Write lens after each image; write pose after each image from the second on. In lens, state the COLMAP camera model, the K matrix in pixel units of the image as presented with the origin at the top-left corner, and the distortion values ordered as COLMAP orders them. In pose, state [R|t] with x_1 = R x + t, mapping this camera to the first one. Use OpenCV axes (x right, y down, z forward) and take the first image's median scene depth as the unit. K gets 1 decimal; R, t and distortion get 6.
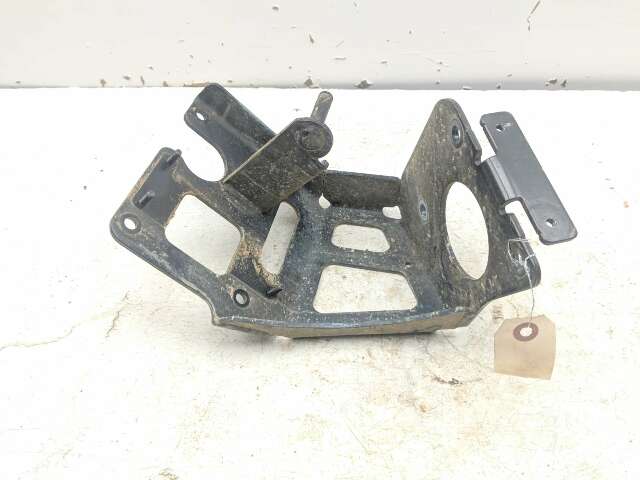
lens RADIAL K [[521.1, 0, 315.6], [0, 521.1, 242.0], [0, 0, 1]] dist [0.016771, -0.067387]
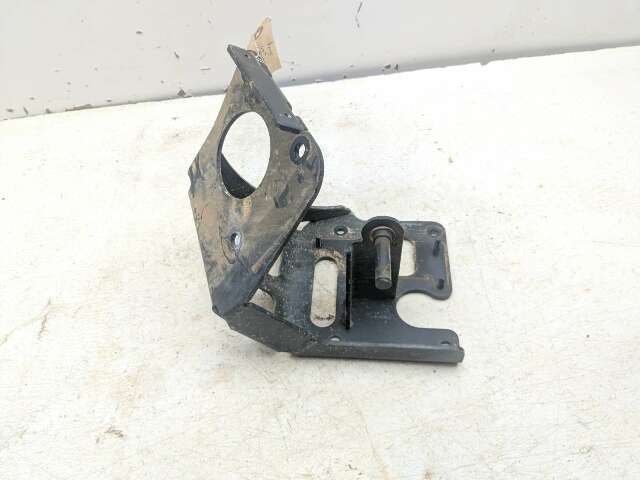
lens RADIAL K [[521.1, 0, 308.4], [0, 521.1, 246.4], [0, 0, 1]] dist [0.016771, -0.067387]
pose [[0.974649, -0.167599, 0.148225, 0.033011], [0.164150, 0.985804, 0.035292, 0.026360], [-0.152036, -0.010067, 0.988324, -0.162096]]
